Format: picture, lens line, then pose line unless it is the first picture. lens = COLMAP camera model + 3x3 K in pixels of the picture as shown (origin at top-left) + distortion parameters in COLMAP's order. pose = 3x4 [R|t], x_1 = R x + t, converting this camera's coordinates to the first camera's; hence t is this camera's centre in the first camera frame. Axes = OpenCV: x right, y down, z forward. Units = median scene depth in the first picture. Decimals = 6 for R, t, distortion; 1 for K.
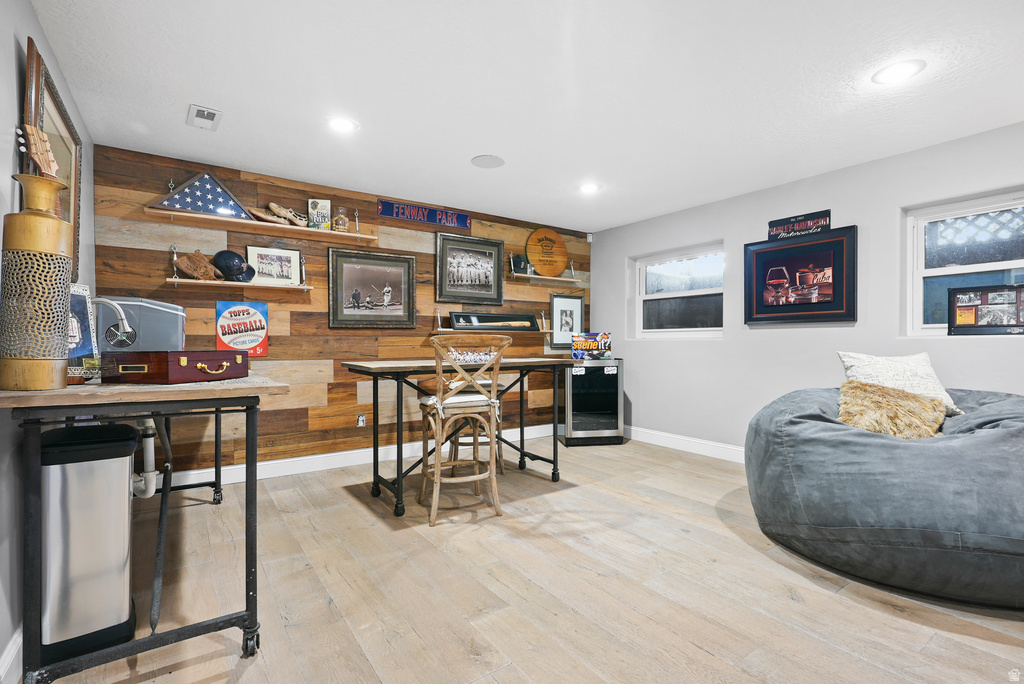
lens RADIAL K [[468.6, 0, 509.5], [0, 468.6, 345.6], [0, 0, 1]] dist [-0.008462, 0.004074]
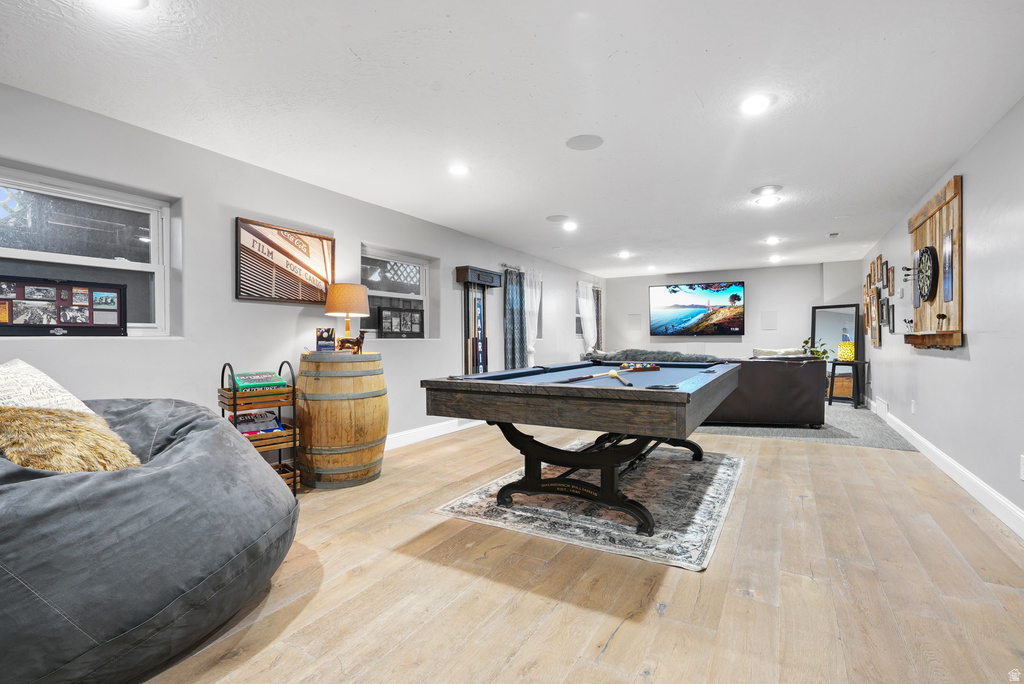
lens RADIAL K [[468.6, 0, 515.2], [0, 468.6, 340.9], [0, 0, 1]] dist [-0.008462, 0.004074]
pose [[-0.432746, 0.003882, 0.901507, -0.134215], [0.008612, 0.999963, -0.000172, -0.007904], [-0.901475, 0.007689, -0.432764, 0.709079]]
